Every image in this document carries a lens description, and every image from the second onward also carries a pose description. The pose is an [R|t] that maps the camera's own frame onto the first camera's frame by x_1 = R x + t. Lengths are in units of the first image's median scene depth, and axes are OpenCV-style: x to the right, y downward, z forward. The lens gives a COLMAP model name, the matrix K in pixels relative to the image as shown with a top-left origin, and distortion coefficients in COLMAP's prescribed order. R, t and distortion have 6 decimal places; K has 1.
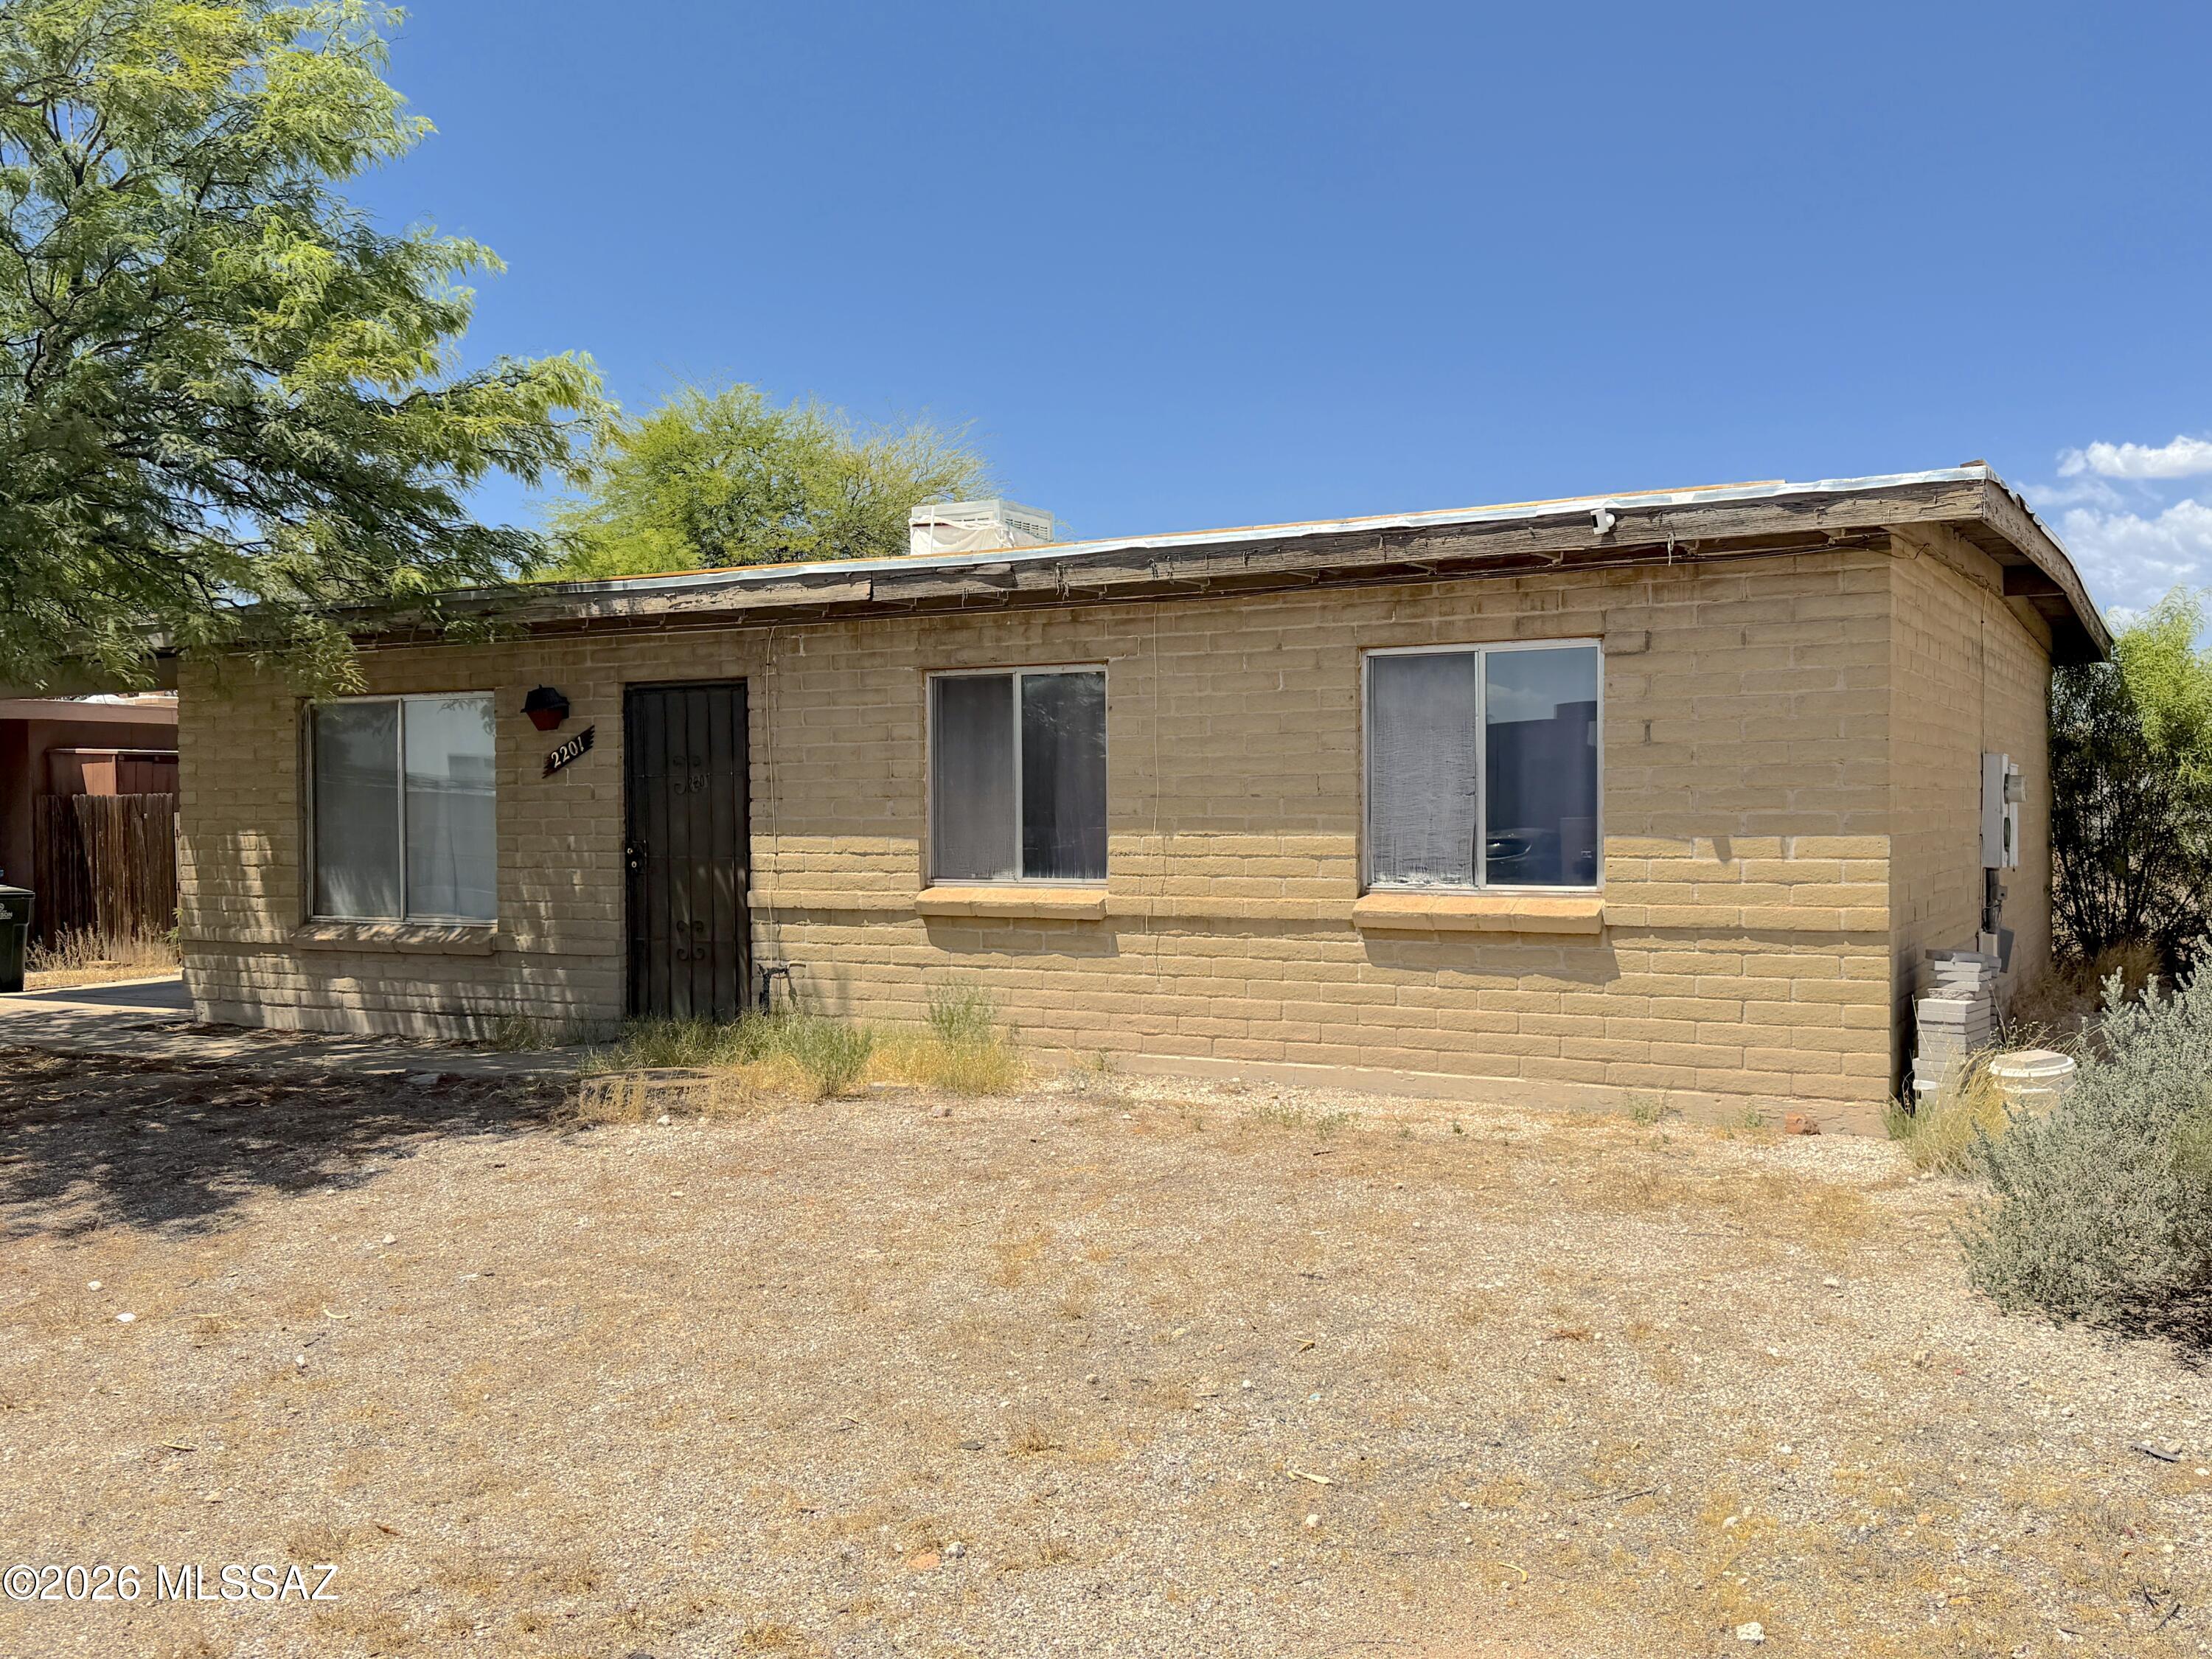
lens RADIAL K [[1996.7, 0, 1106.0], [0, 1996.7, 829.5], [0, 0, 1]] dist [0.140720, -0.007748]
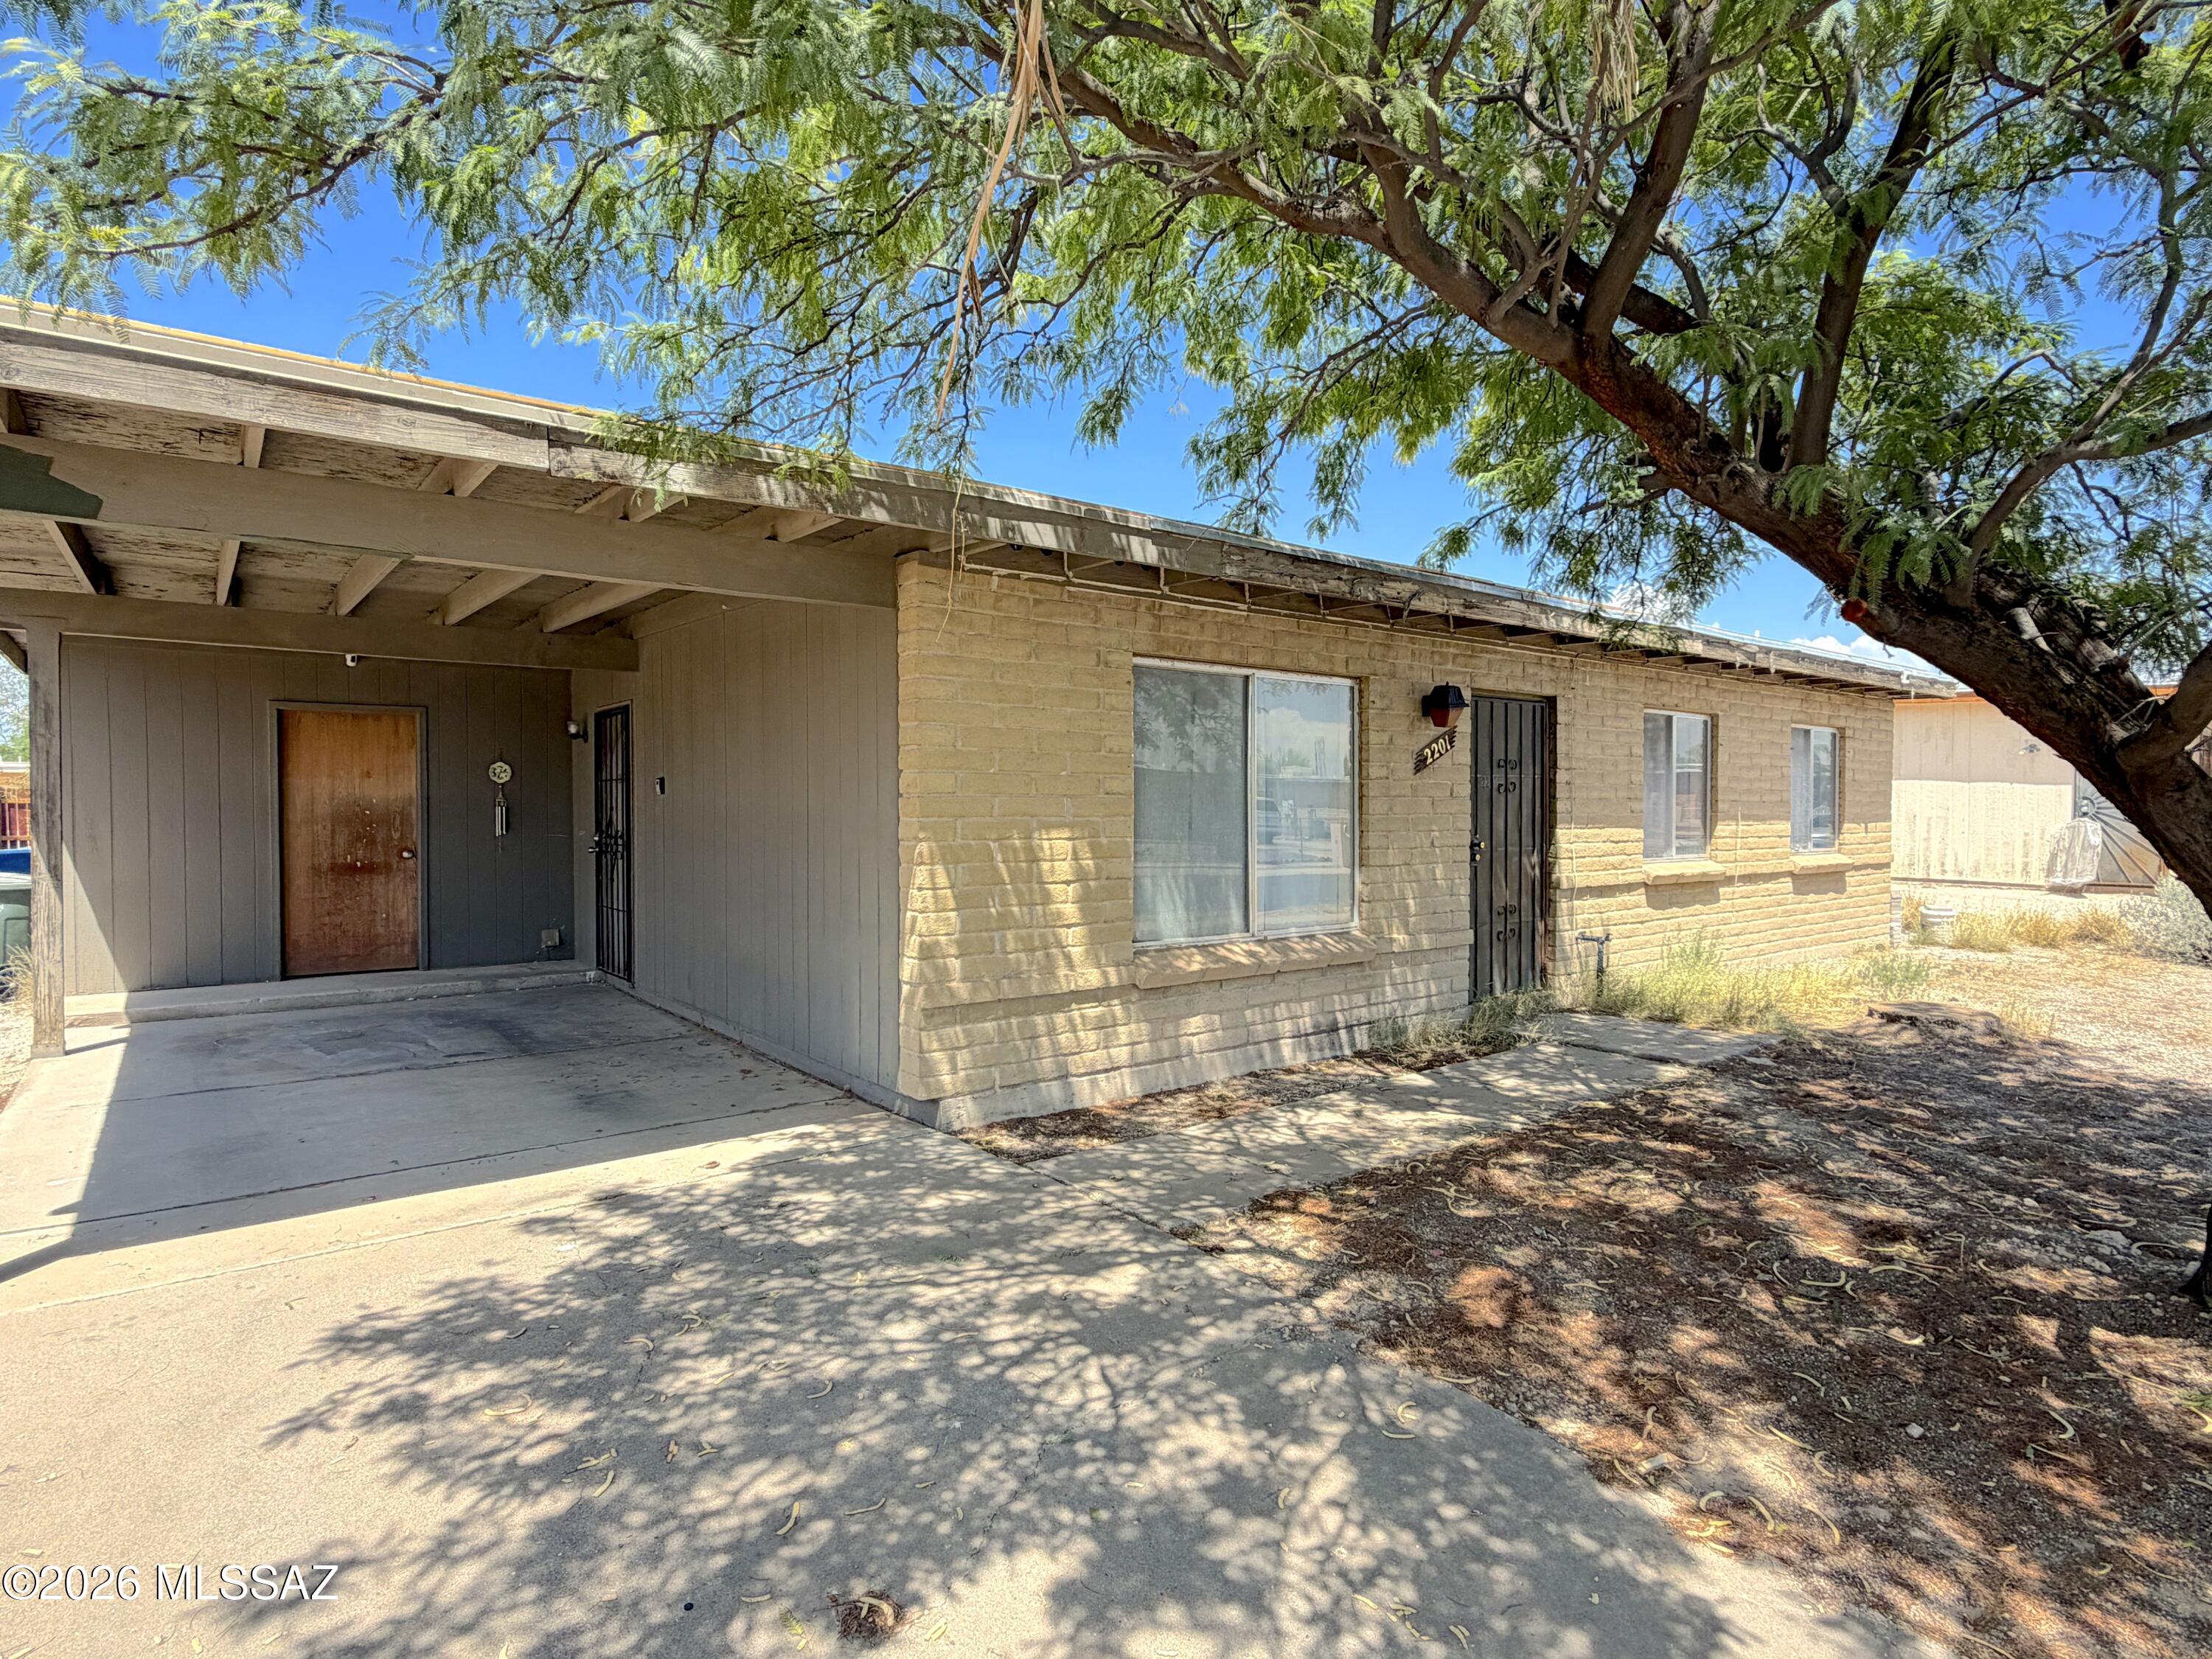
lens RADIAL K [[1182.2, 0, 1106.0], [0, 1182.2, 829.5], [0, 0, 1]] dist [0.003077, 0.001613]
pose [[0.364245, -0.010727, 0.931241, -0.981675], [0.004404, 0.999942, 0.009796, -0.005079], [-0.931293, 0.000533, 0.364271, 1.044734]]
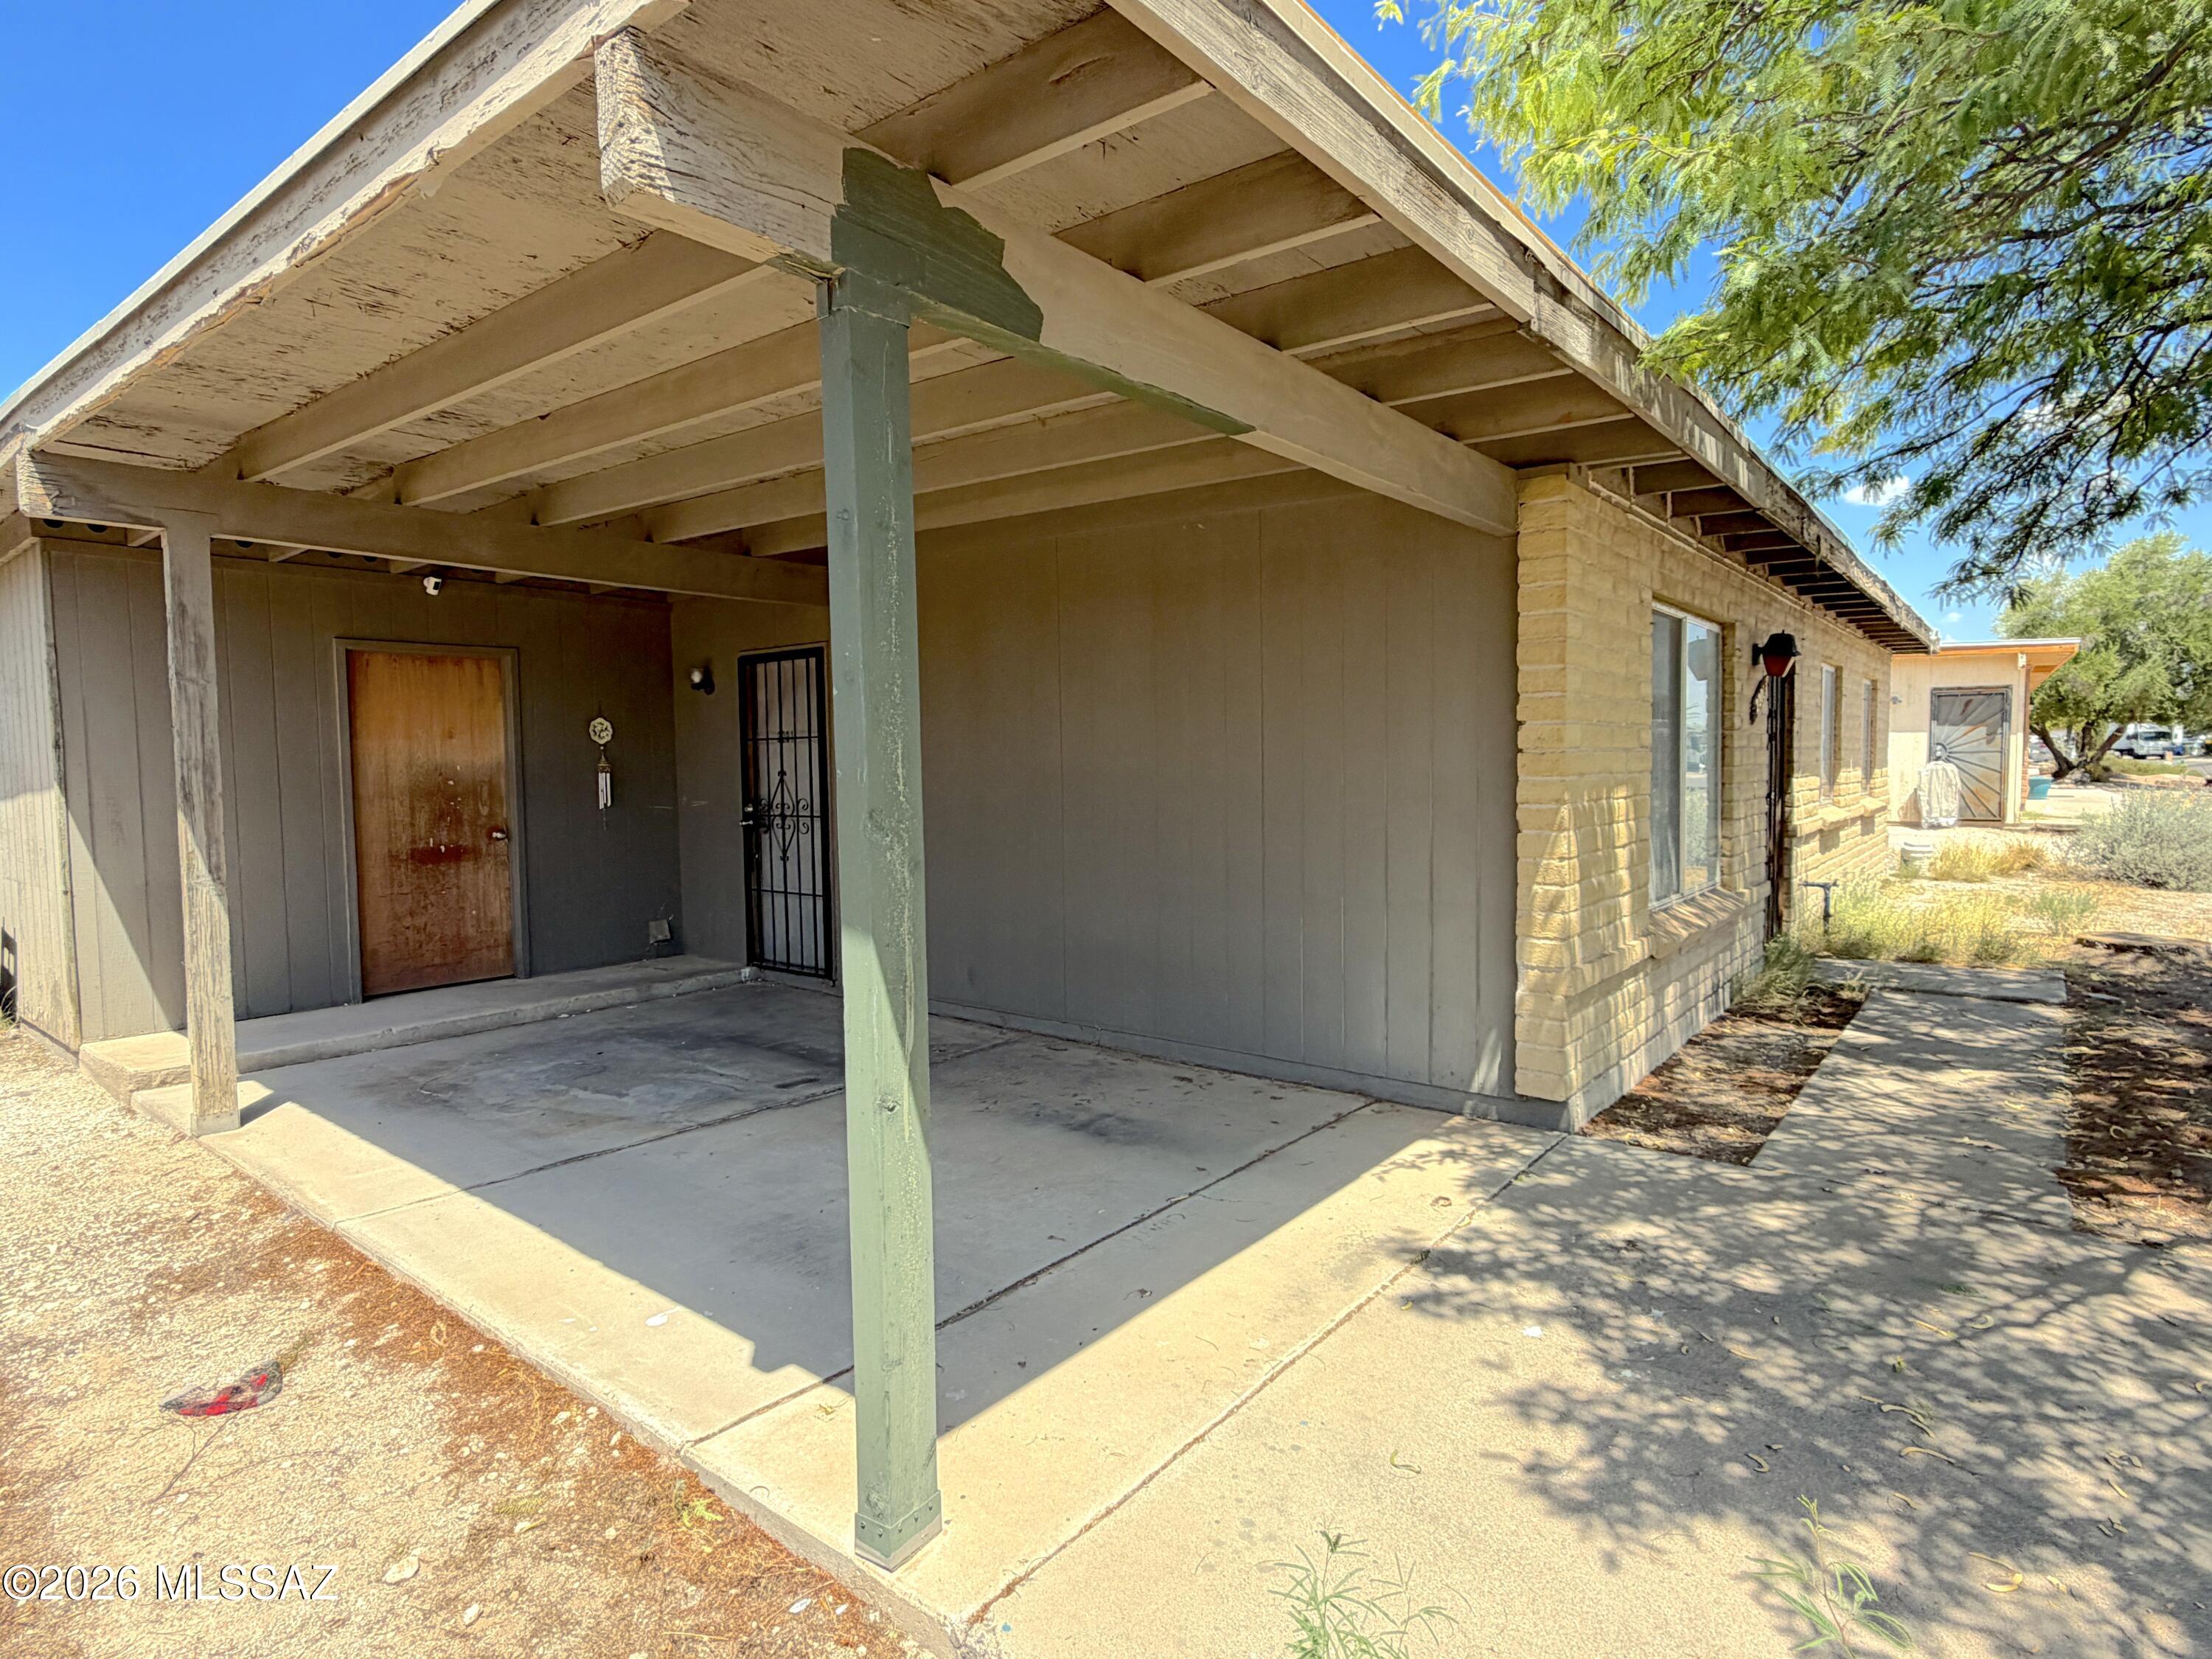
lens RADIAL K [[1183.8, 0, 1106.0], [0, 1183.8, 829.5], [0, 0, 1]] dist [0.000446, 0.001310]
pose [[0.134714, -0.052413, 0.989497, -0.994460], [0.019679, 0.998545, 0.050213, -0.011031], [-0.990689, 0.012708, 0.135549, 1.383842]]
